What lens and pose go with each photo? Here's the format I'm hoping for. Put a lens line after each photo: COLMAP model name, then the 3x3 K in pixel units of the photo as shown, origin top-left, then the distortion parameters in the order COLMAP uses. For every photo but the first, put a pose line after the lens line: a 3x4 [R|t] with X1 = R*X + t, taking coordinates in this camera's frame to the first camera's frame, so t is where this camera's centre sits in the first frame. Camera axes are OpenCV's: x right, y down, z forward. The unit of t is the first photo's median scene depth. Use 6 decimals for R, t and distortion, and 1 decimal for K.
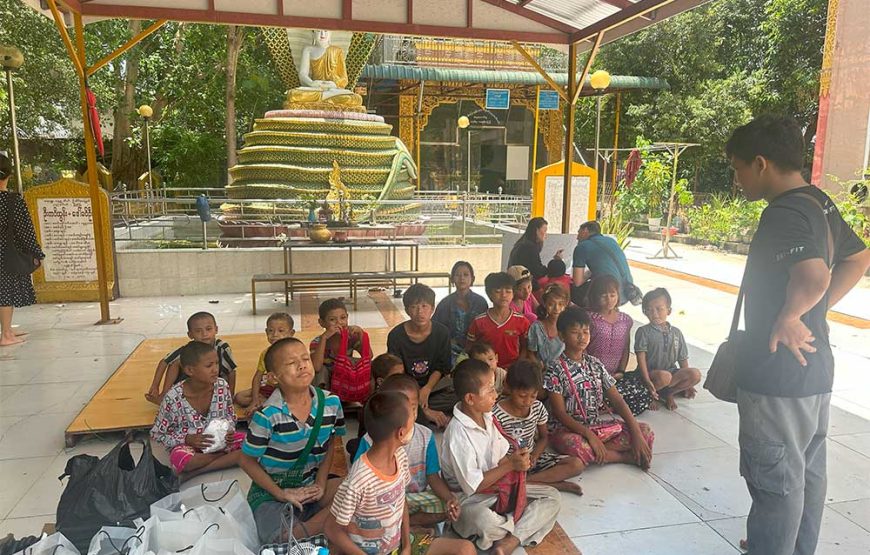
lens RADIAL K [[623.6, 0, 435.0], [0, 623.6, 277.5], [0, 0, 1]] dist [0.070898, -0.002098]
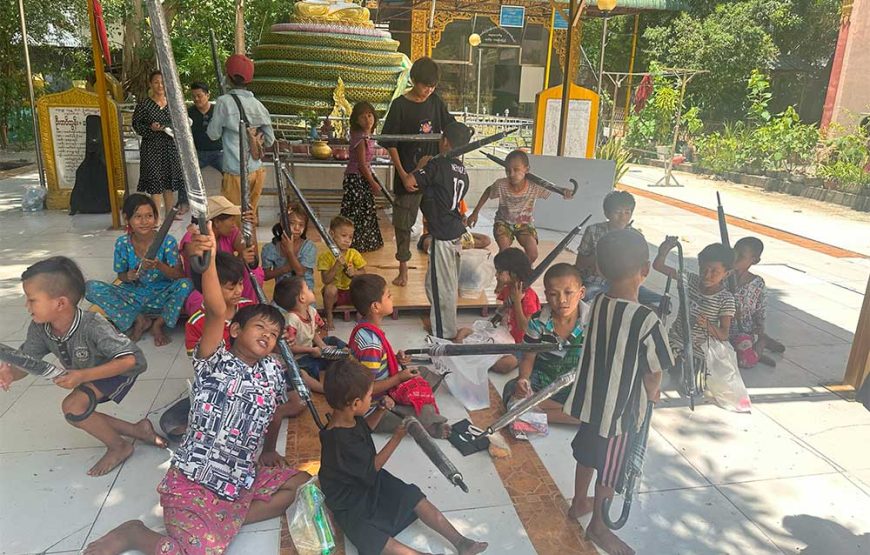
lens RADIAL K [[629.4, 0, 442.5], [0, 629.4, 275.3], [0, 0, 1]] dist [0.005957, 0.044137]
pose [[0.999491, 0.030830, -0.008223, 0.017468], [-0.029670, 0.992809, 0.115976, 0.004622], [0.011739, -0.115673, 0.993218, -0.025125]]
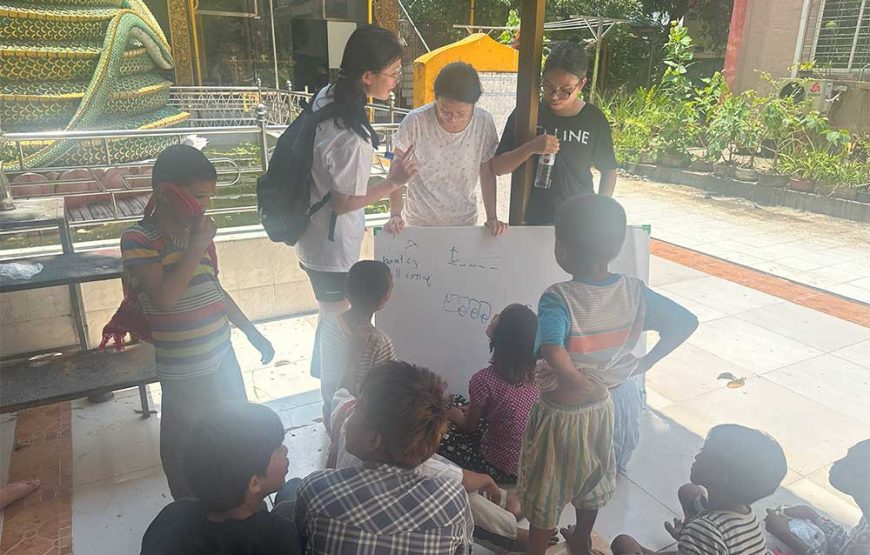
lens RADIAL K [[629.4, 0, 442.5], [0, 629.4, 275.3], [0, 0, 1]] dist [0.005957, 0.044137]
pose [[0.957774, -0.081083, 0.275851, 0.026399], [0.034462, 0.984870, 0.169834, -0.061671], [-0.285448, -0.153156, 0.946078, 0.356545]]
